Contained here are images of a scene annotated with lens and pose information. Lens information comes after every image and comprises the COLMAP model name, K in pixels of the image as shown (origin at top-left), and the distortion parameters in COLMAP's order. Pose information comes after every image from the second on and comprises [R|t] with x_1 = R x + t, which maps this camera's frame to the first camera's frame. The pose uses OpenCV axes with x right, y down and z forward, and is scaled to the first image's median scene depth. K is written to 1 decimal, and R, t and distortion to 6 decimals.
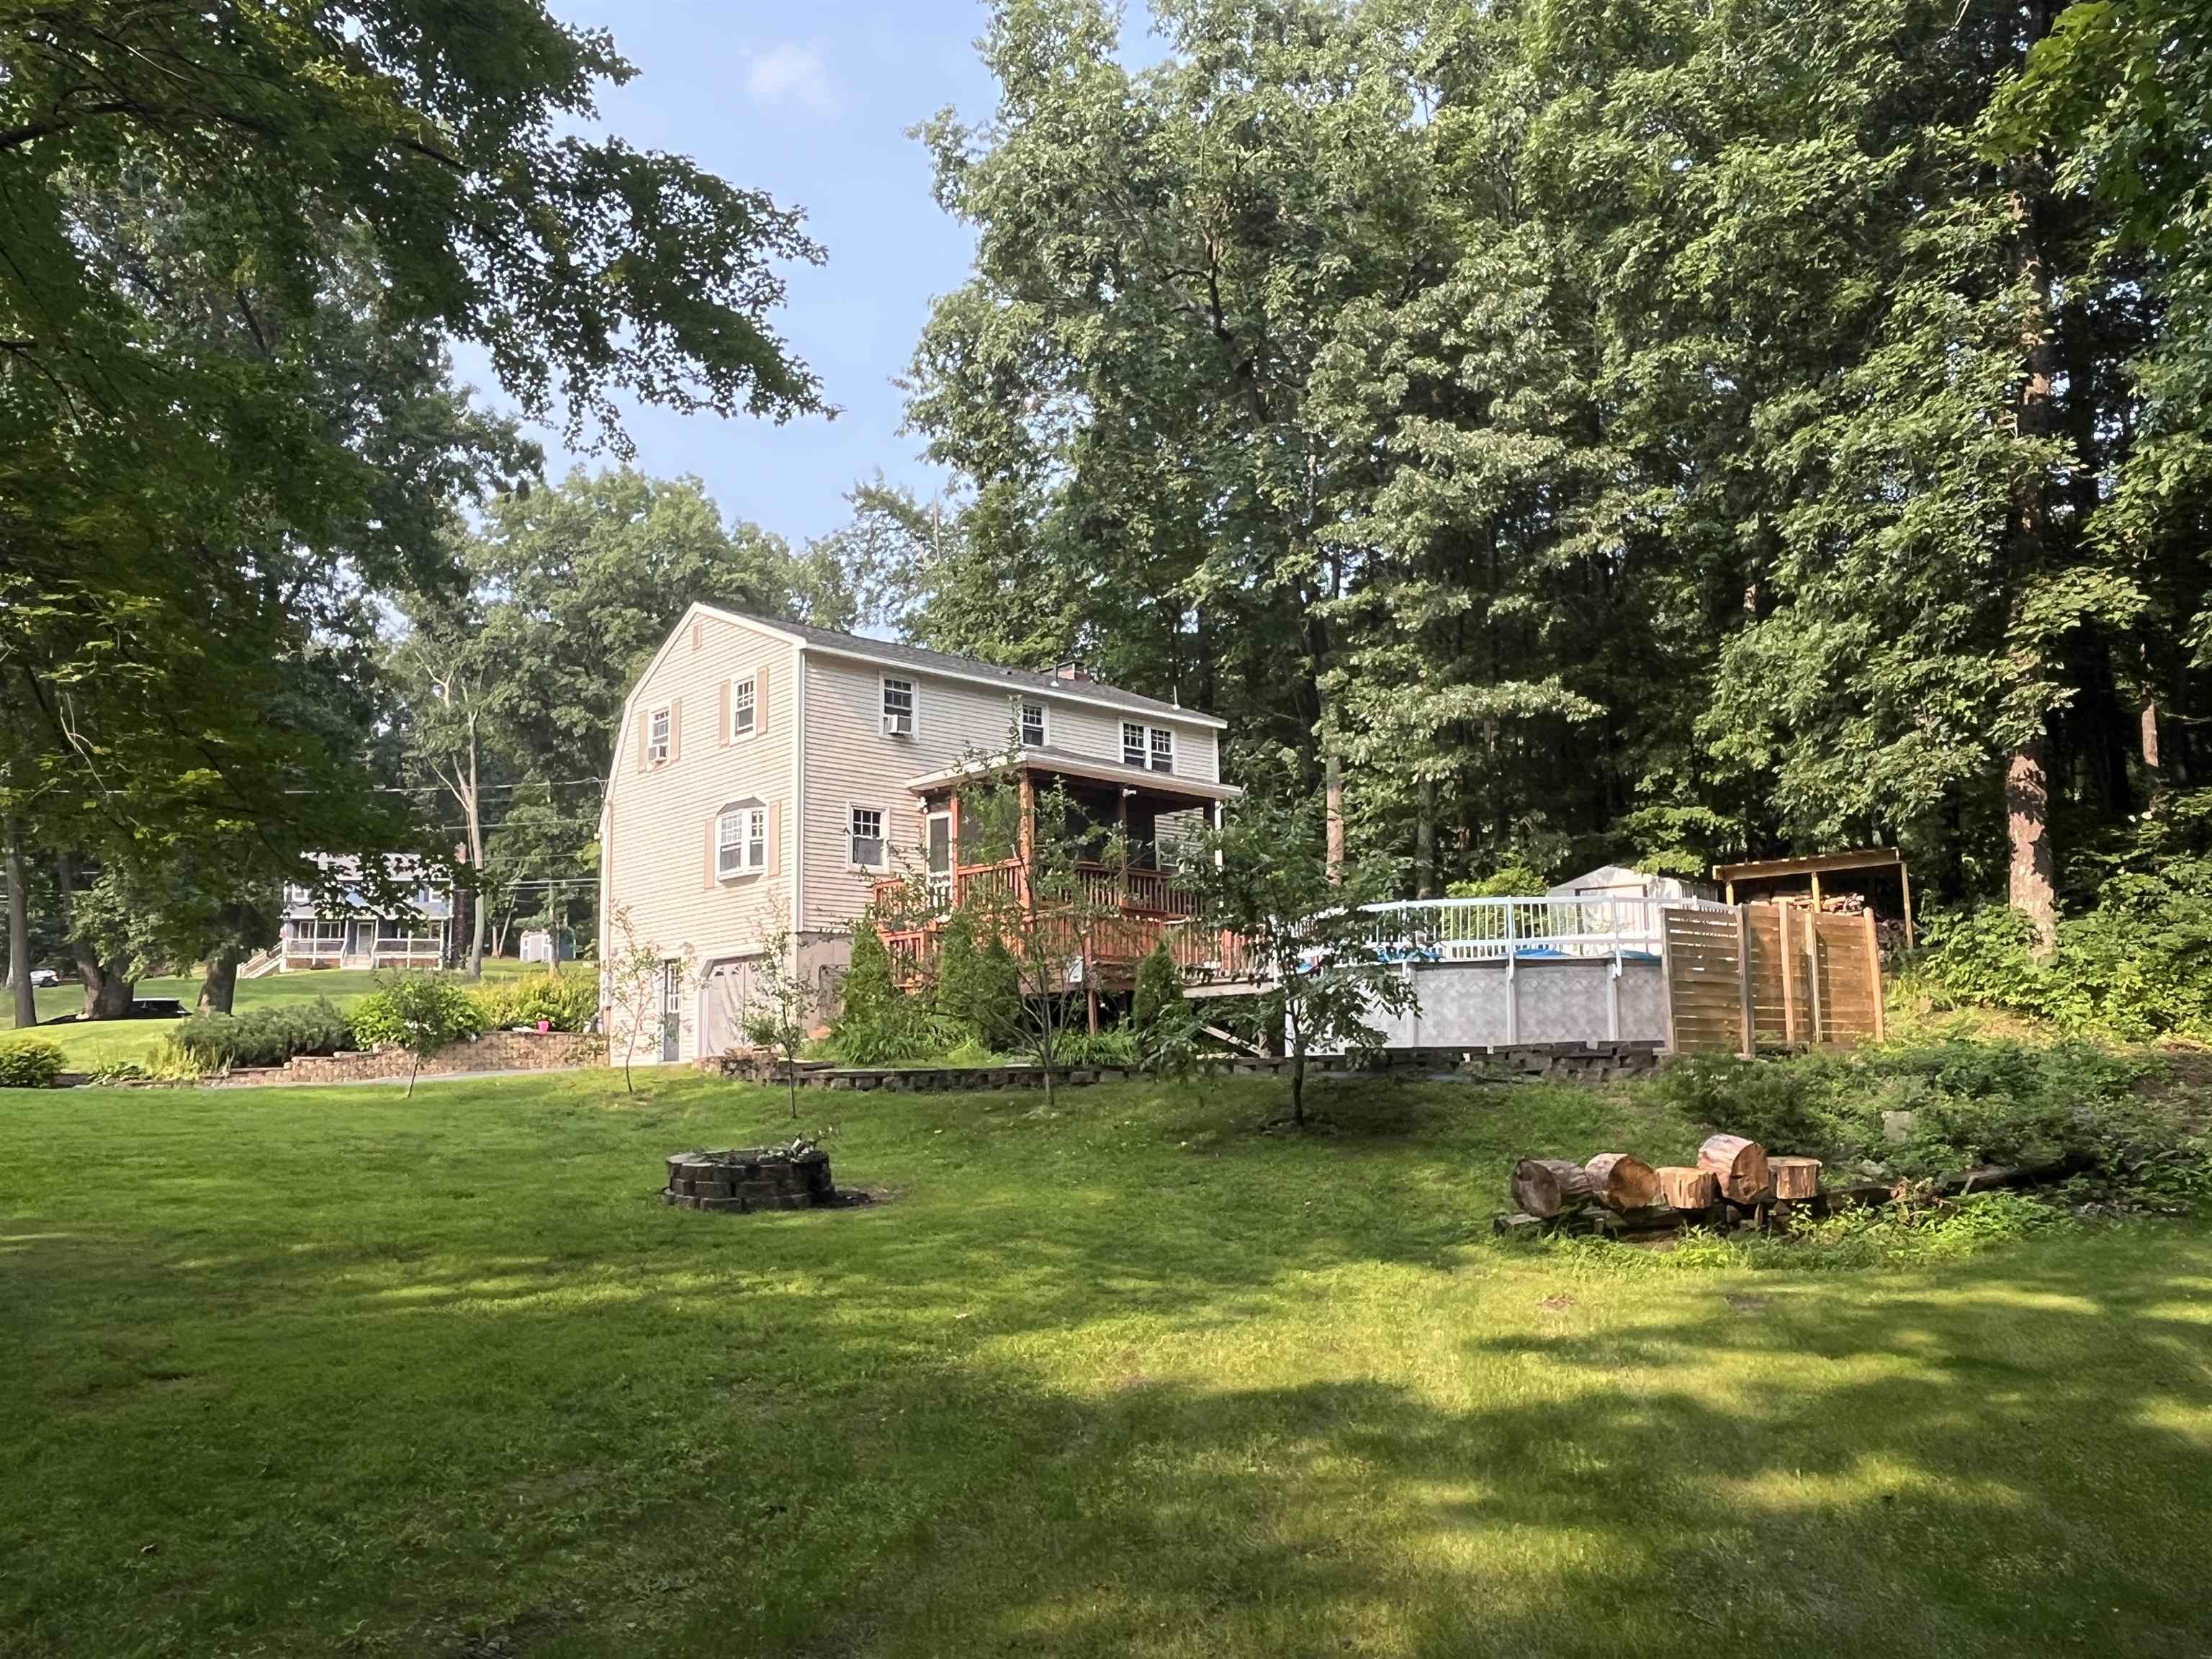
lens RADIAL K [[1647.1, 0, 1106.0], [0, 1647.1, 829.5], [0, 0, 1]] dist [0.003596, -0.000178]
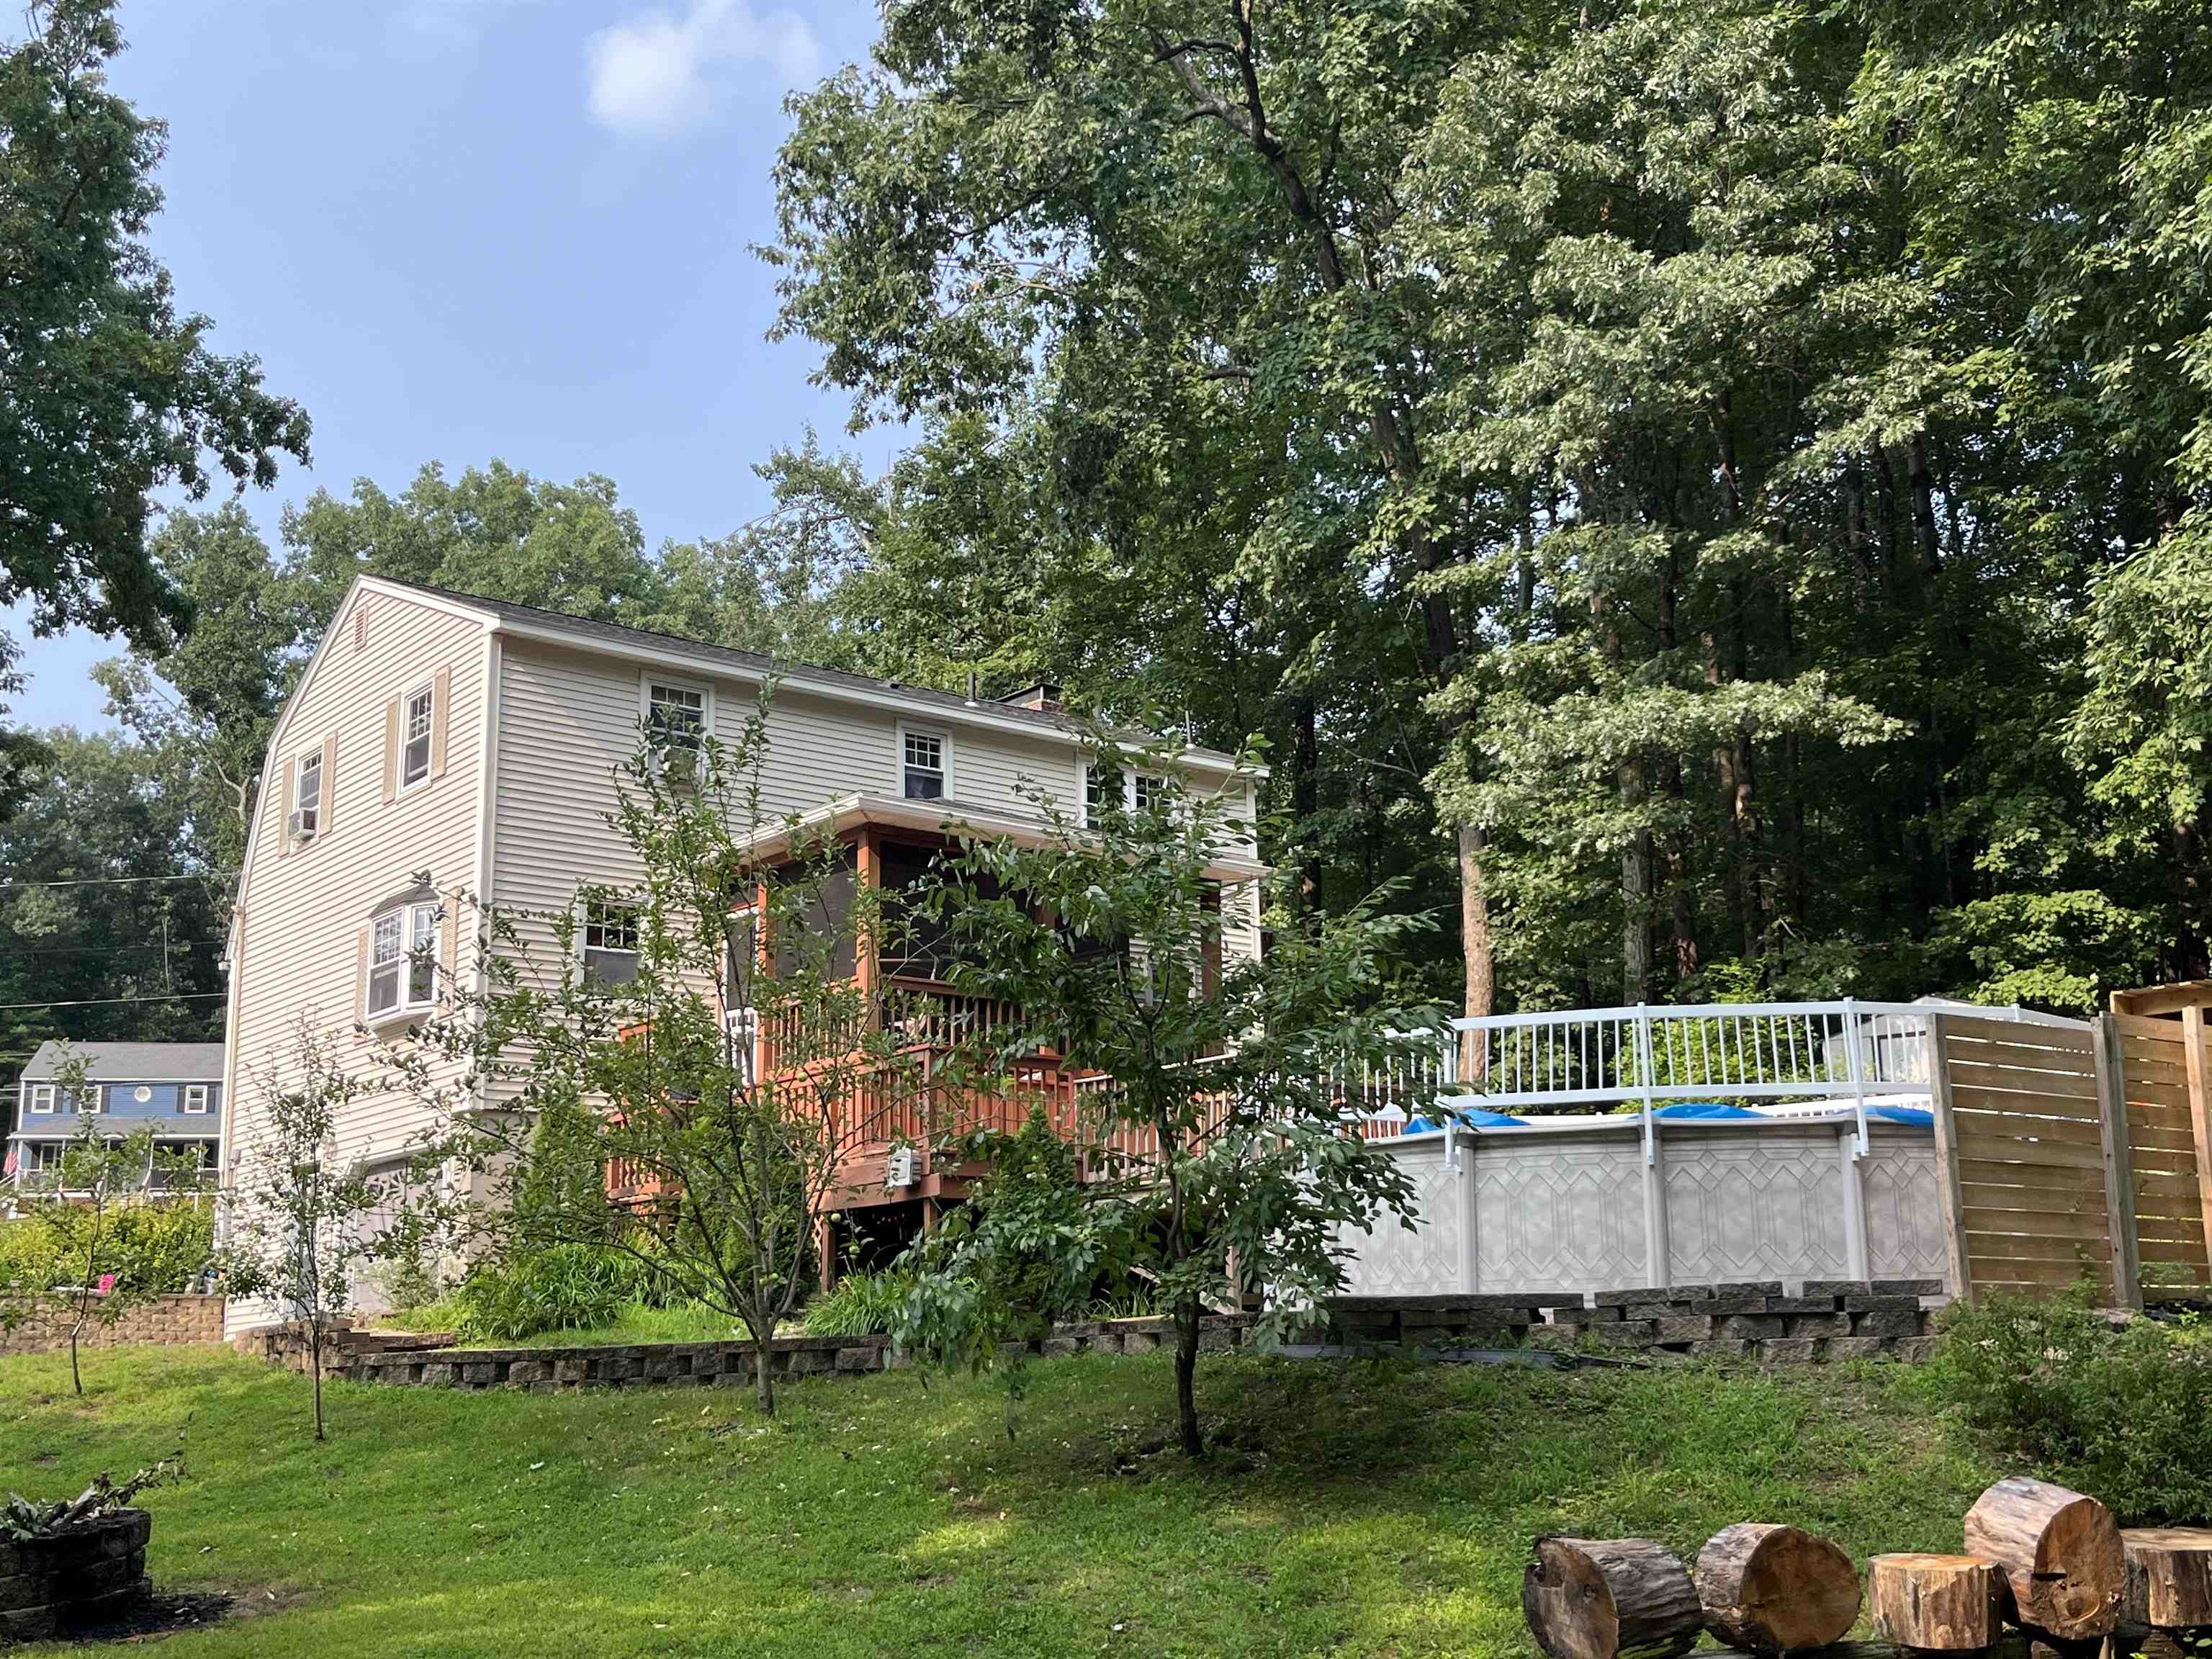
lens RADIAL K [[2366.8, 0, 1103.4], [0, 2366.8, 868.5], [0, 0, 1]] dist [0.104039, -0.238831]
pose [[0.997468, -0.017513, -0.068931, 0.077684], [0.013476, 0.998190, -0.058605, 0.024040], [0.069833, 0.057528, 0.995899, 0.144668]]
